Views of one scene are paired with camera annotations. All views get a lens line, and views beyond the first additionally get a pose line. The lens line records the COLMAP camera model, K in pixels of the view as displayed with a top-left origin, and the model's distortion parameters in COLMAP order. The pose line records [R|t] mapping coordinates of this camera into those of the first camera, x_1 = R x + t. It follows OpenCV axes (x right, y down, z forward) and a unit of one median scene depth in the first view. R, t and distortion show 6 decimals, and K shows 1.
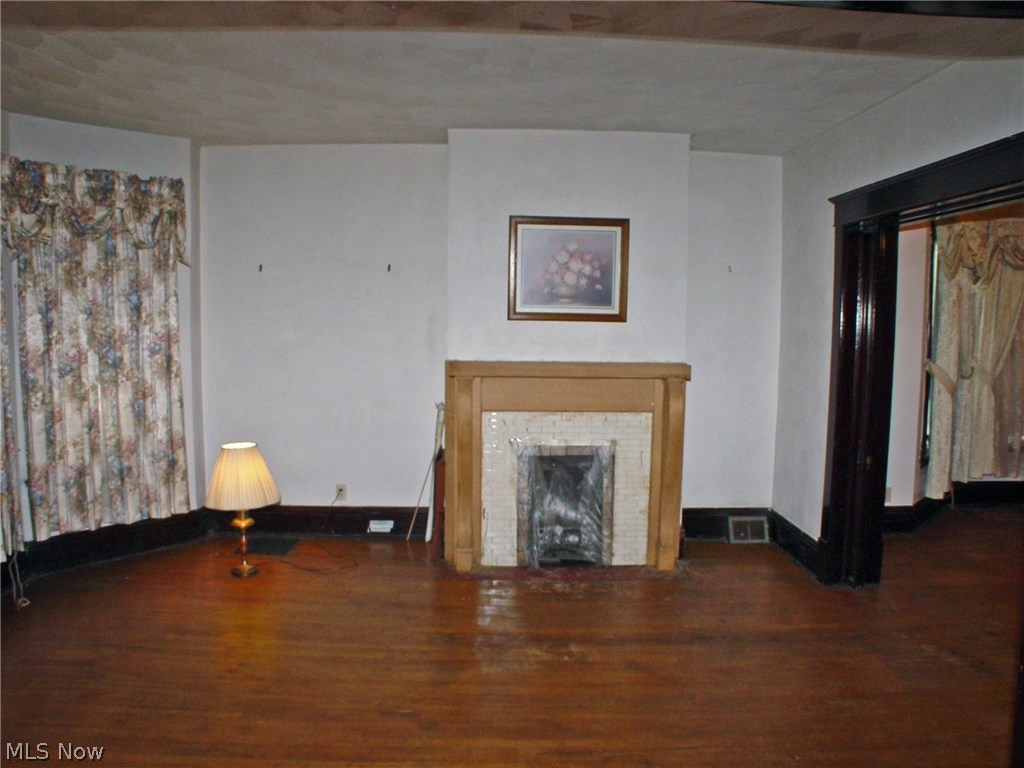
lens RADIAL K [[738.8, 0, 512.0], [0, 738.8, 384.0], [0, 0, 1]] dist [-0.201898, 0.133923]
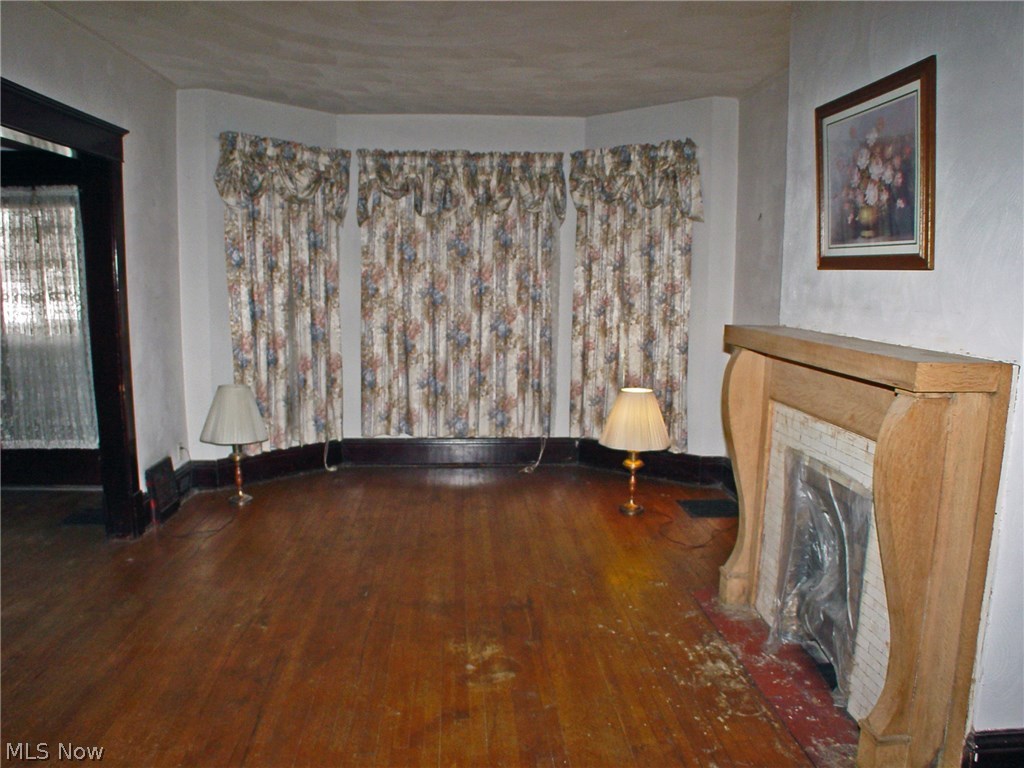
lens RADIAL K [[738.8, 0, 512.0], [0, 738.8, 384.0], [0, 0, 1]] dist [-0.201898, 0.133923]
pose [[0.043185, 0.134444, -0.989980, 0.634375], [-0.093339, 0.987113, 0.129983, -0.043487], [0.994697, 0.086790, 0.055178, 0.715785]]
